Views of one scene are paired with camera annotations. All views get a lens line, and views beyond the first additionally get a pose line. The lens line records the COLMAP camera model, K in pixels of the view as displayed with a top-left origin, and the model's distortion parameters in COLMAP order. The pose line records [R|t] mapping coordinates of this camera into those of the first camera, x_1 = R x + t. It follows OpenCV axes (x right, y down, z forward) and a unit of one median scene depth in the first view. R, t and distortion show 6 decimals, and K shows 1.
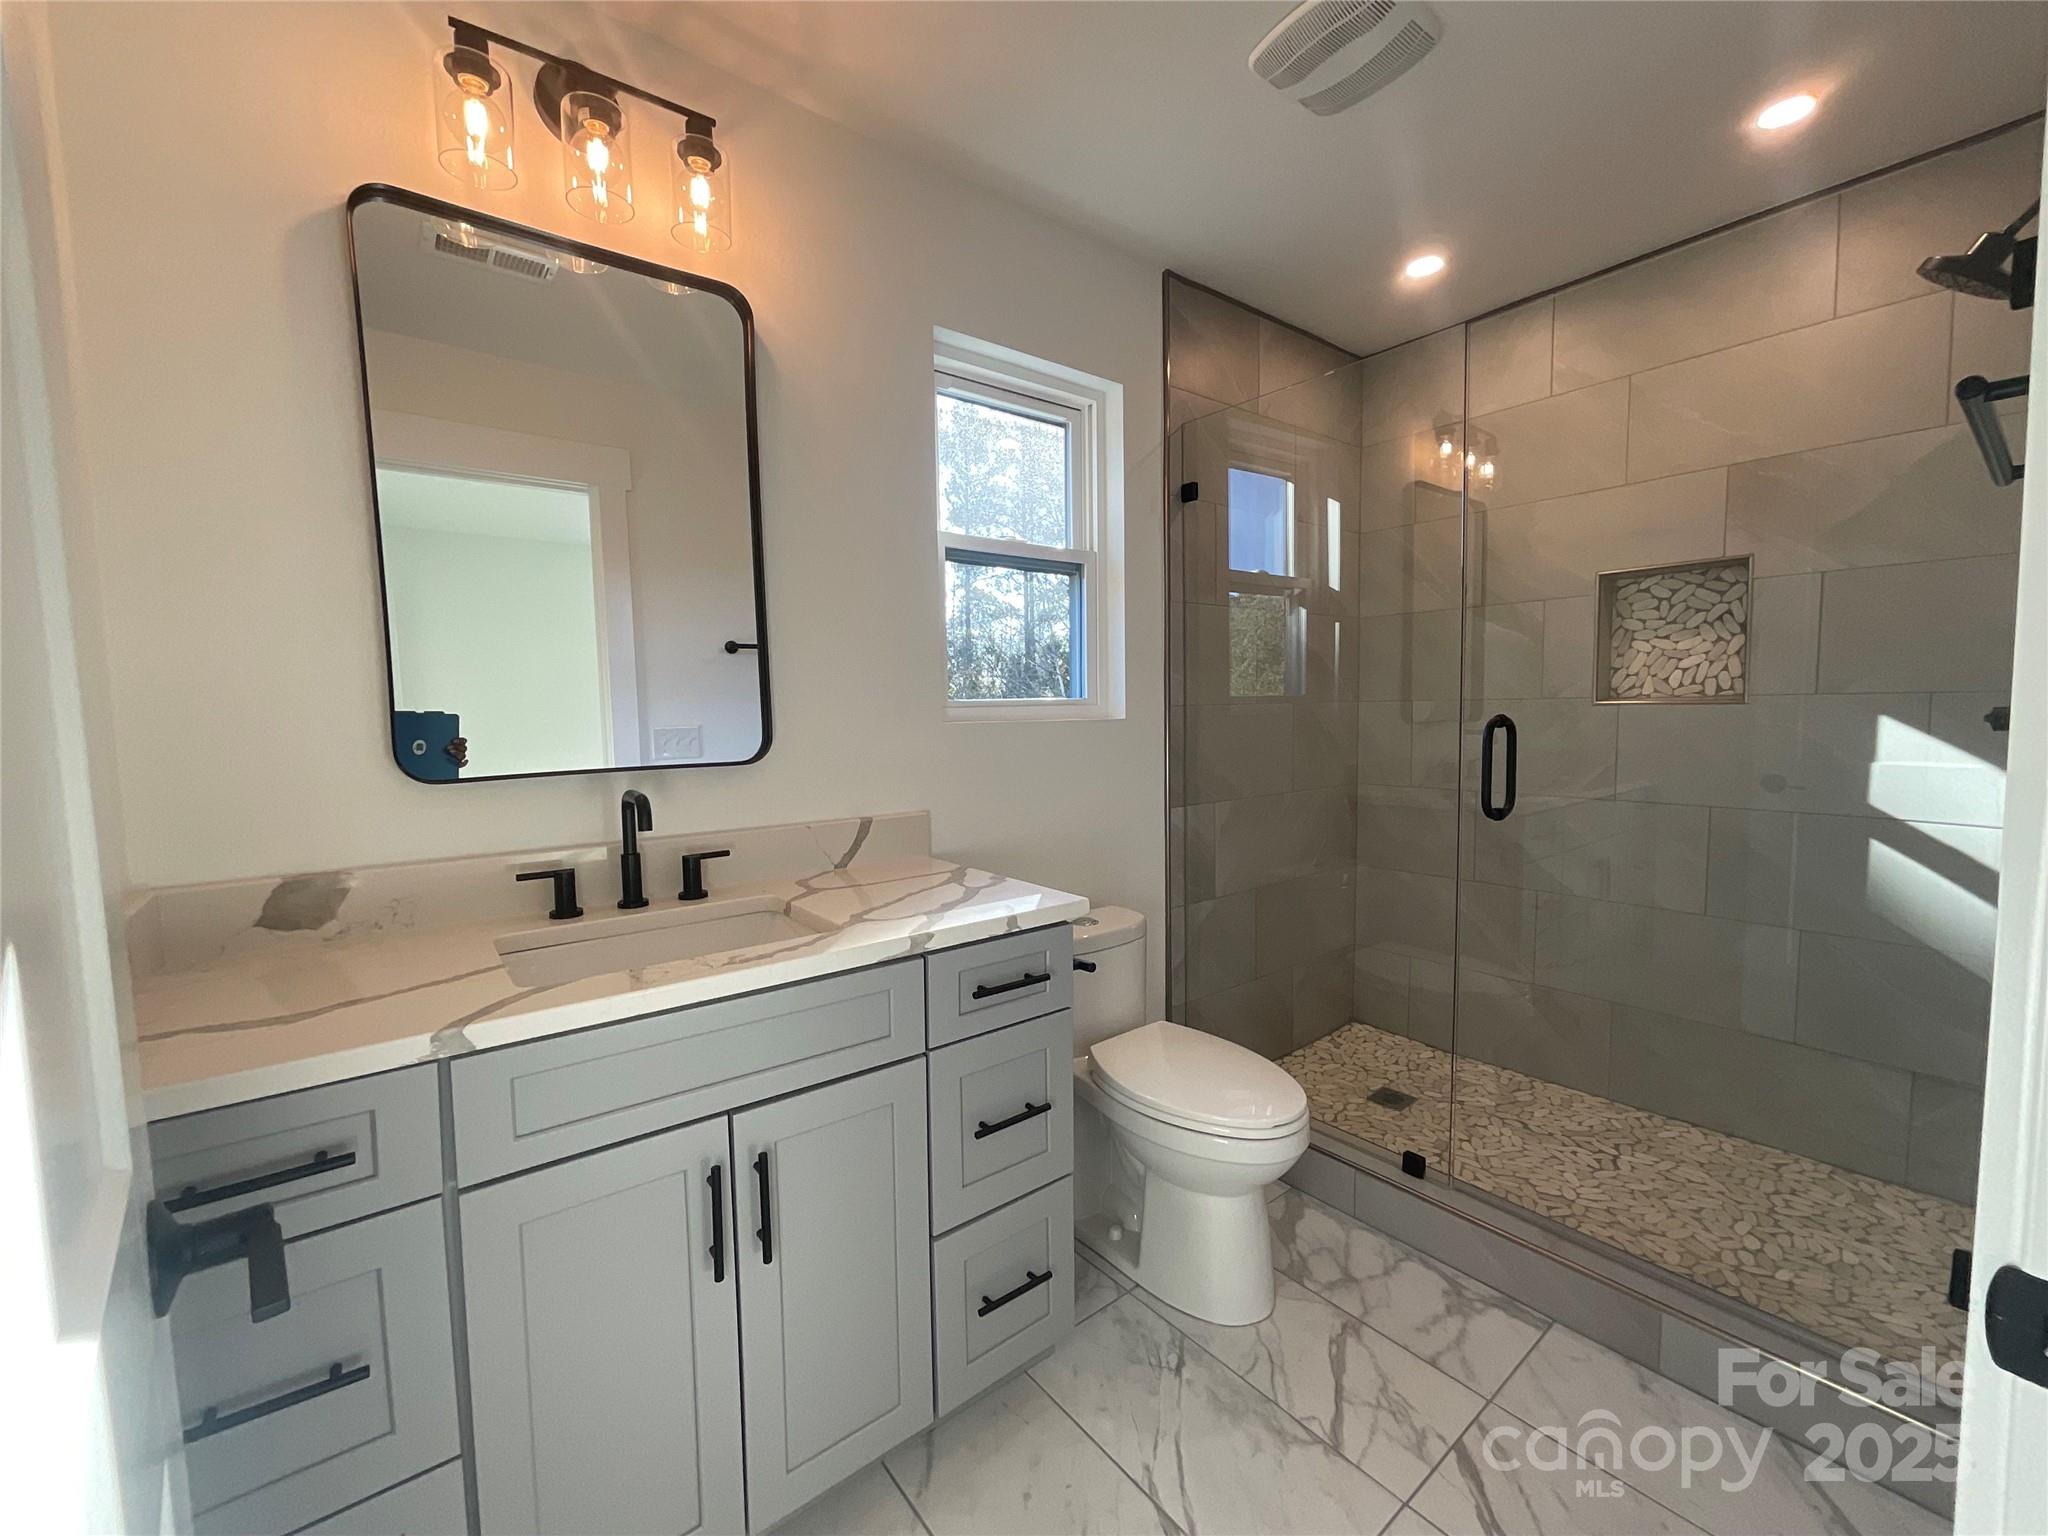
lens RADIAL K [[829.3, 0, 1025.8], [0, 829.3, 761.0], [0, 0, 1]] dist [-0.001377, -0.000003]
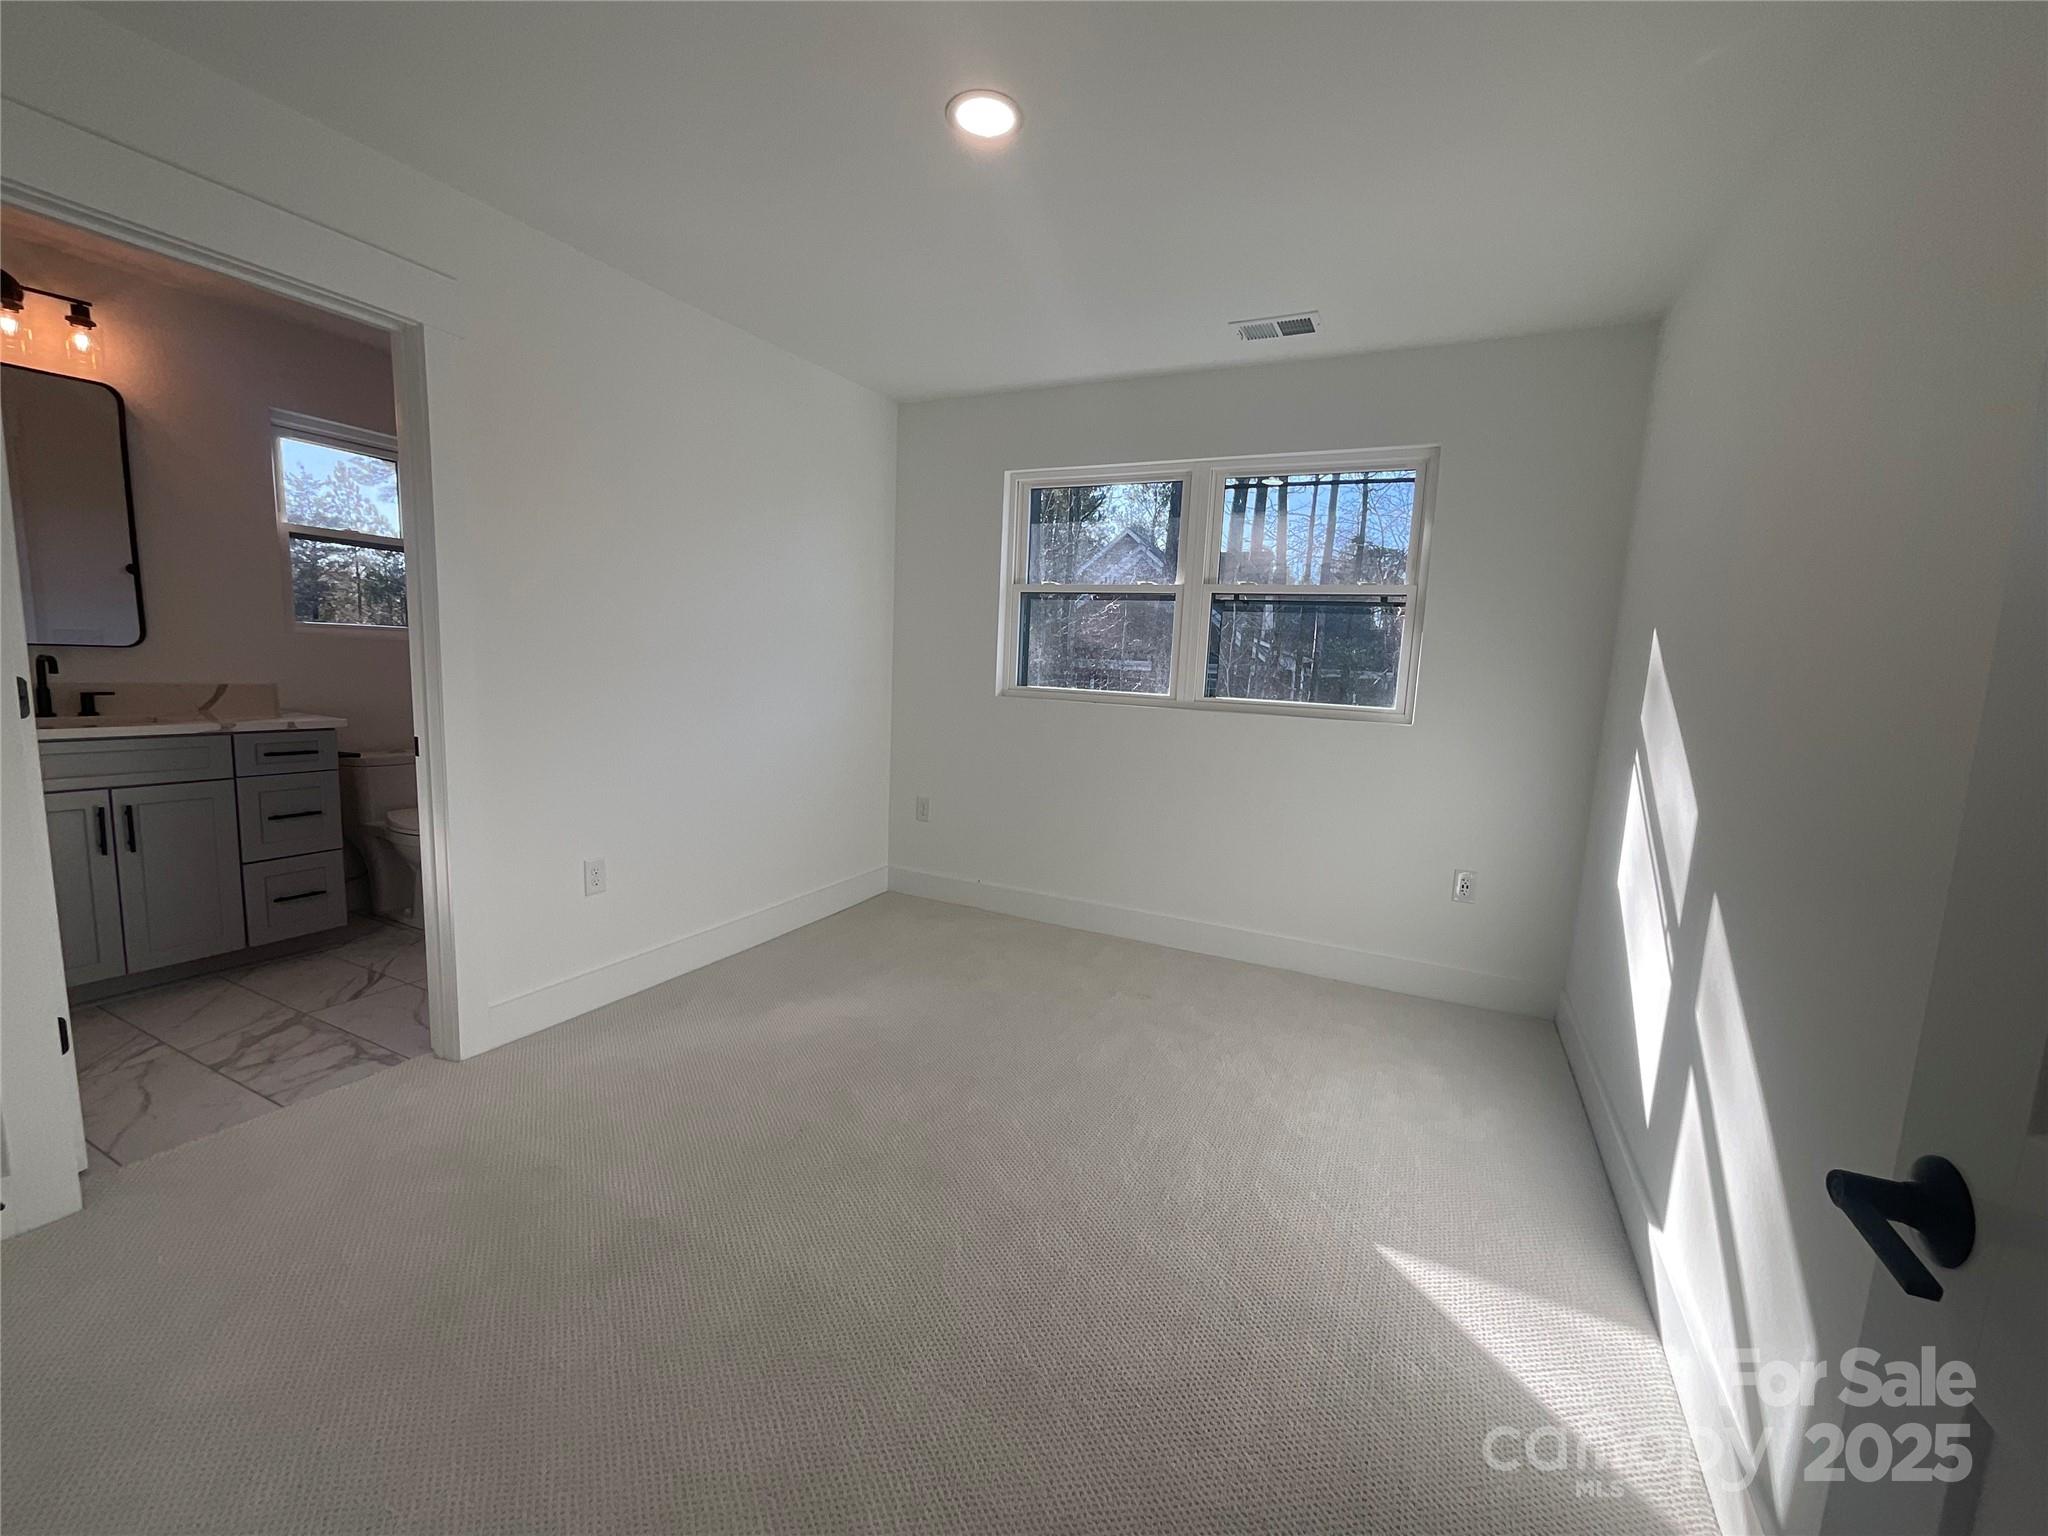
lens RADIAL K [[829.3, 0, 1021.9], [0, 829.3, 767.9], [0, 0, 1]] dist [-0.001377, -0.000003]
pose [[0.903780, 0.003633, 0.427982, 0.783010], [-0.030366, 0.997988, 0.055652, 0.128278], [-0.426919, -0.063293, 0.902072, -1.776701]]
